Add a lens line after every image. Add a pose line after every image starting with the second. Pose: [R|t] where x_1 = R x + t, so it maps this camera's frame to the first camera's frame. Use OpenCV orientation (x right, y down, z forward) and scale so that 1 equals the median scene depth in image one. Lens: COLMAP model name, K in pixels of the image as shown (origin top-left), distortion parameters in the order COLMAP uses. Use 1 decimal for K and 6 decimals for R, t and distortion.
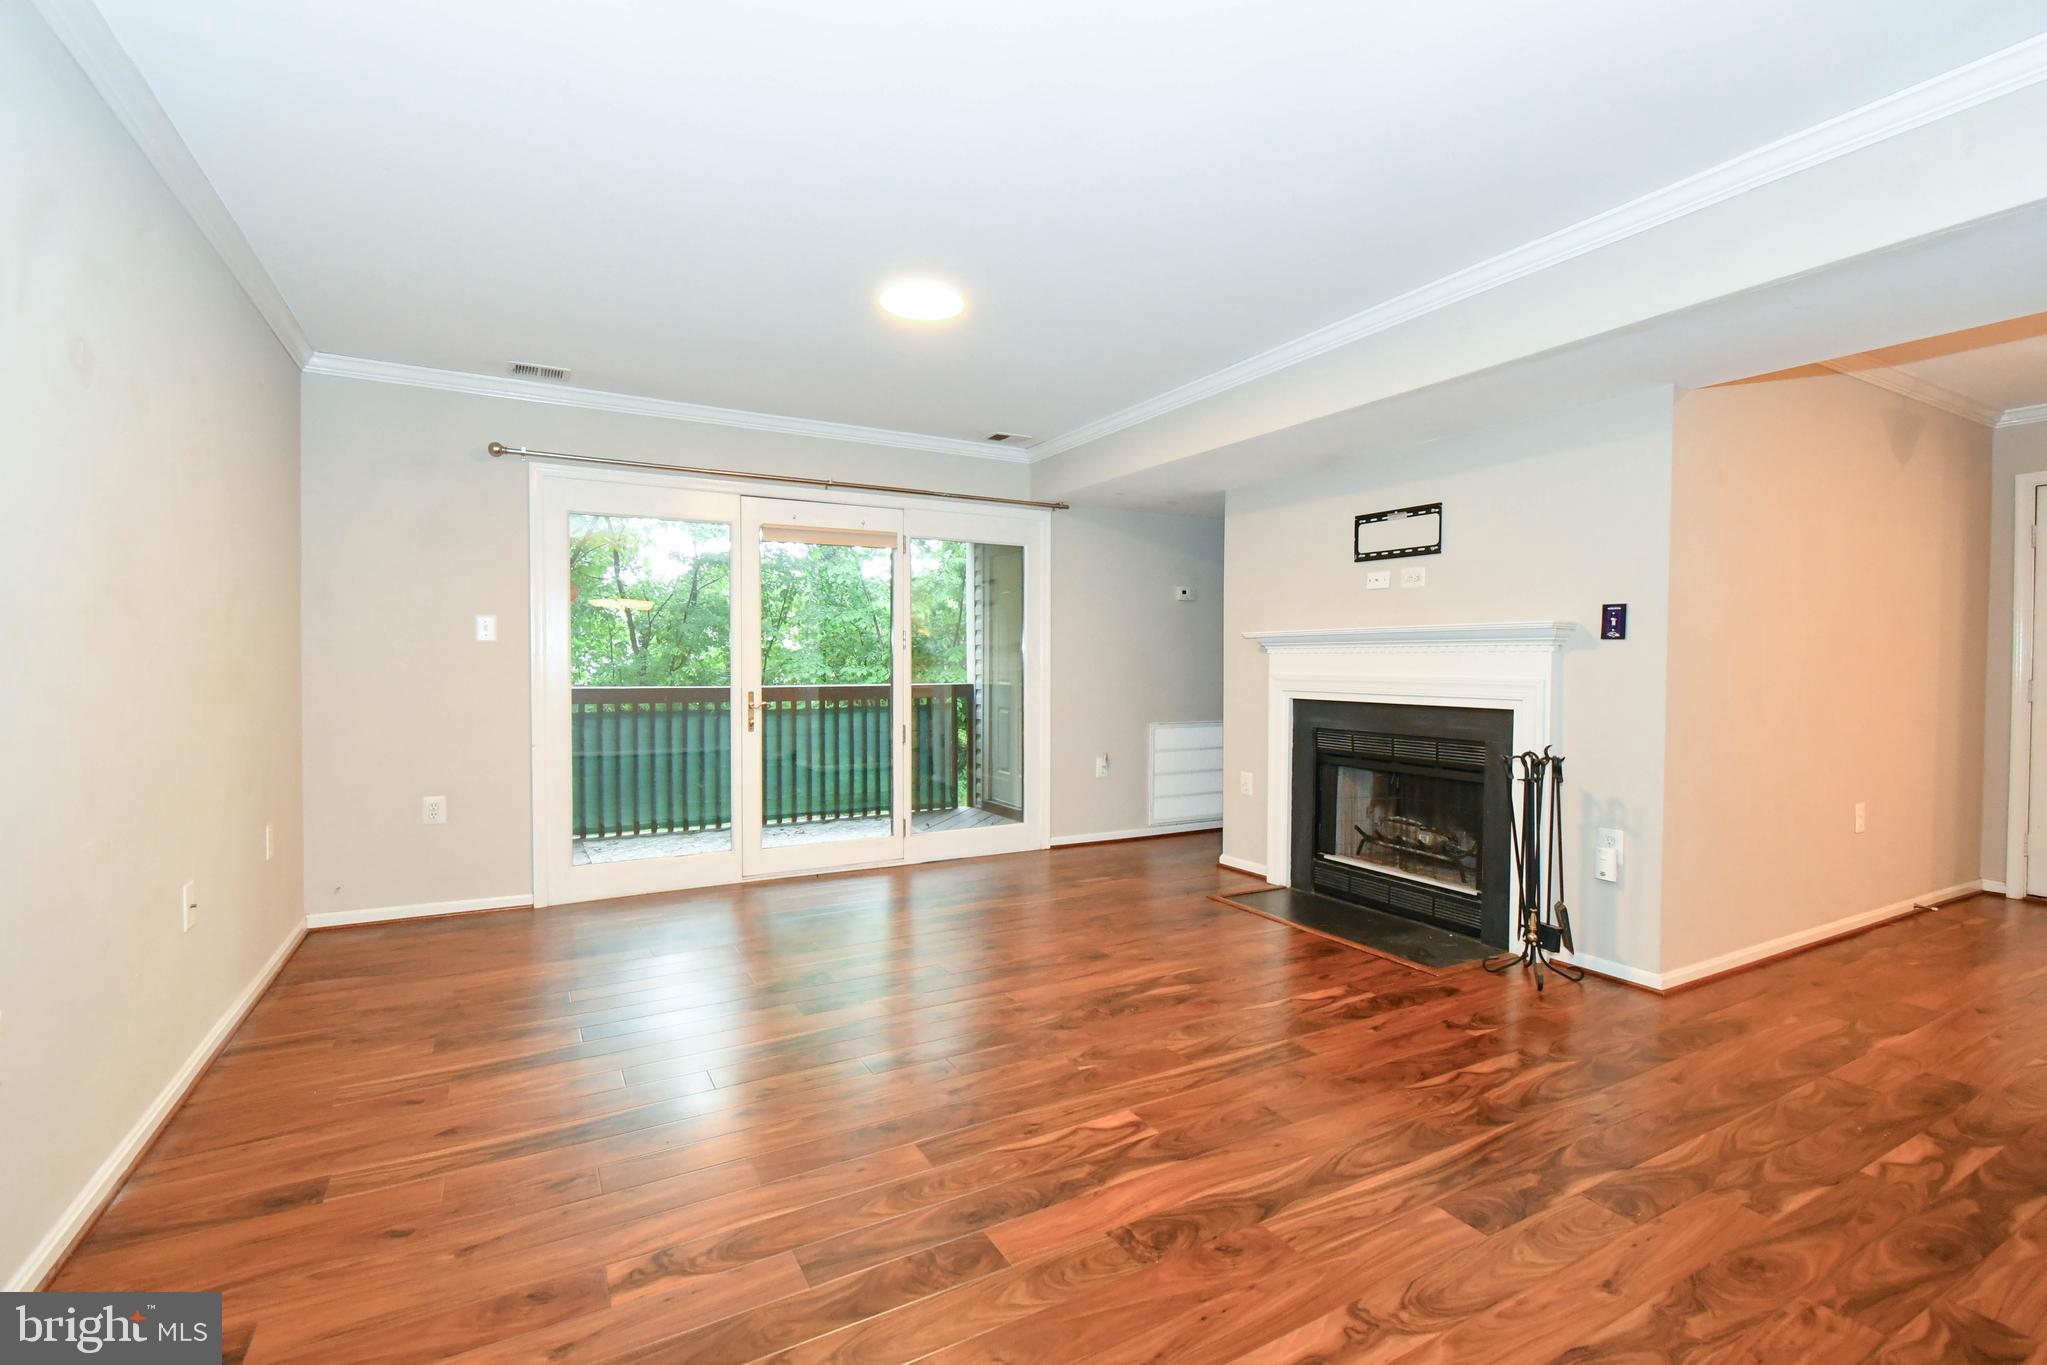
lens RADIAL K [[912.4, 0, 1021.7], [0, 912.4, 679.7], [0, 0, 1]] dist [0.005442, -0.002937]
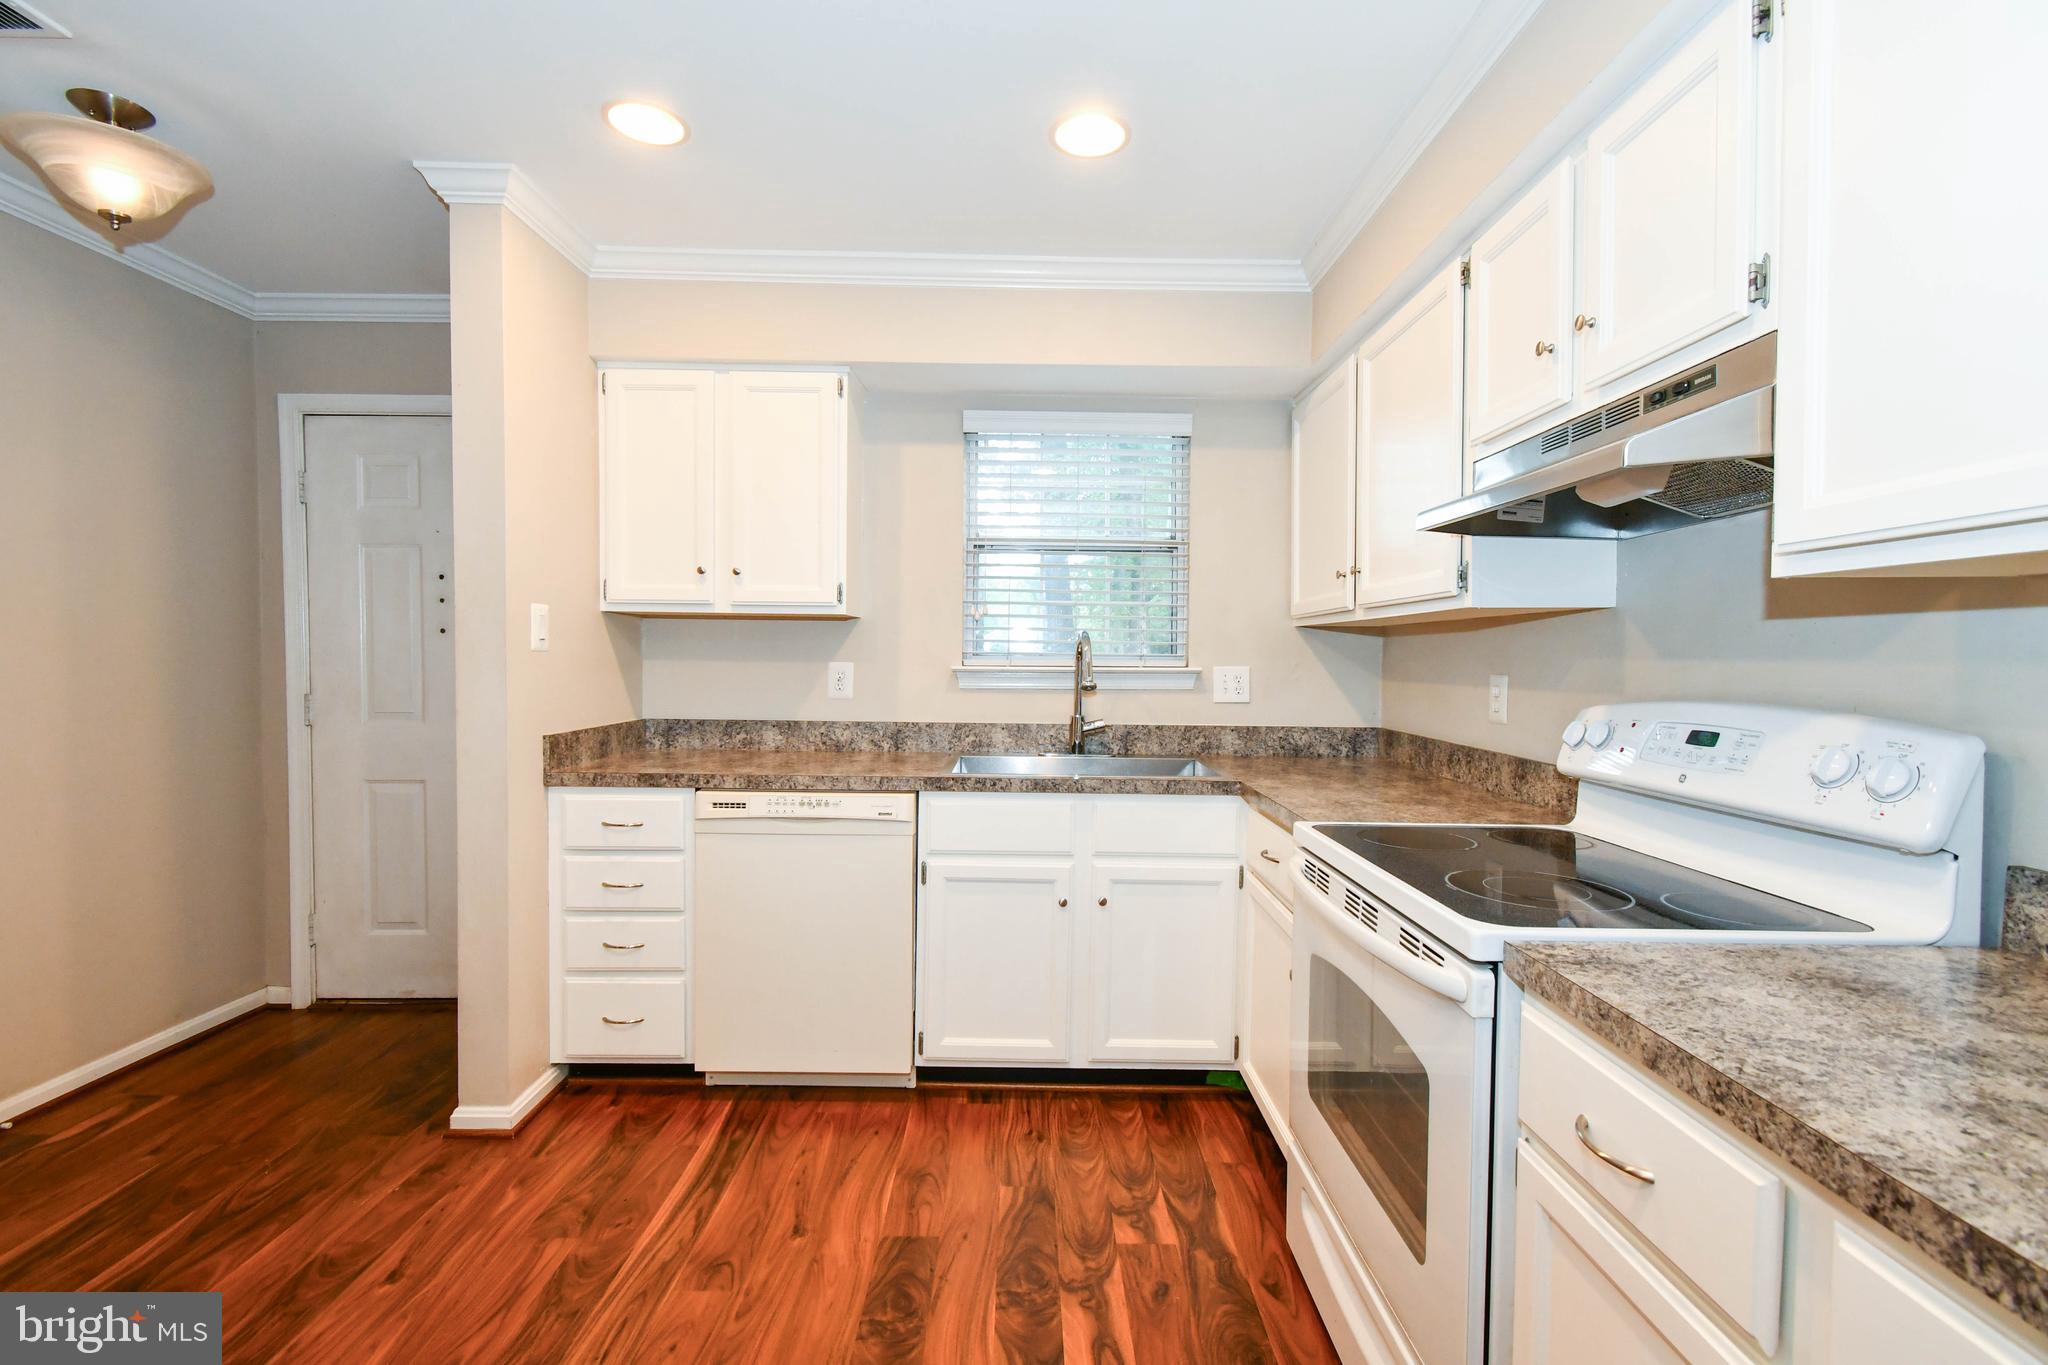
lens RADIAL K [[899.4, 0, 1022.1], [0, 899.4, 680.2], [0, 0, 1]] dist [0.003952, -0.000461]
pose [[0.485464, -0.028699, 0.873785, 0.883613], [0.014917, 0.999587, 0.024542, -0.021270], [-0.874129, 0.001120, 0.485692, 0.219482]]
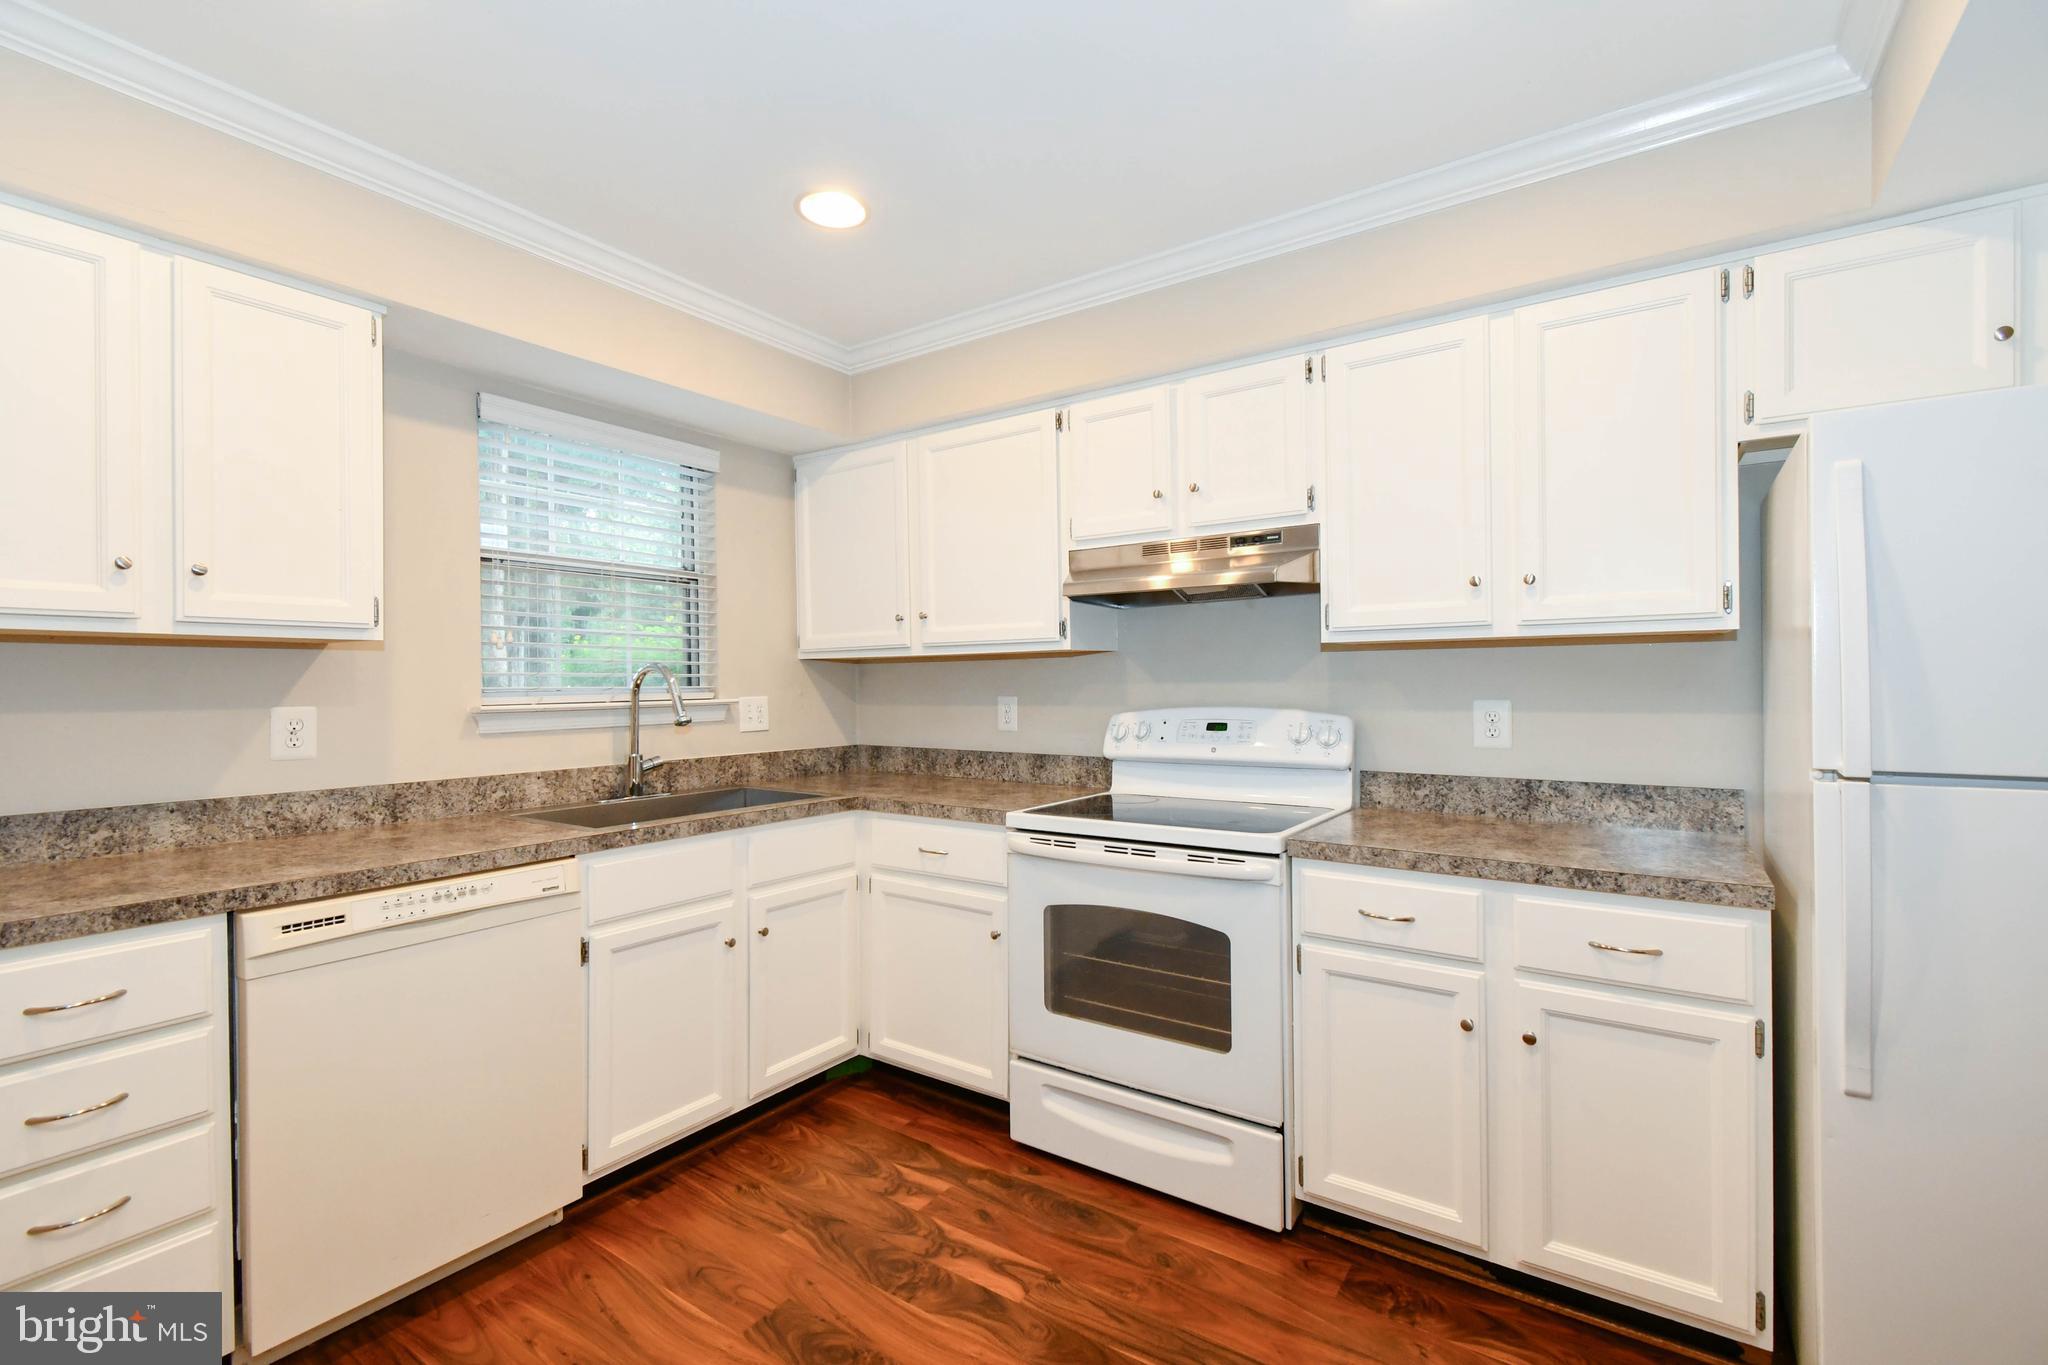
lens RADIAL K [[899.4, 0, 1022.1], [0, 899.4, 680.2], [0, 0, 1]] dist [0.003952, -0.000461]
pose [[-0.438553, -0.003053, 0.898700, 0.806704], [0.026790, 0.999505, 0.016469, -0.033575], [-0.898306, 0.031299, -0.438255, 0.584820]]
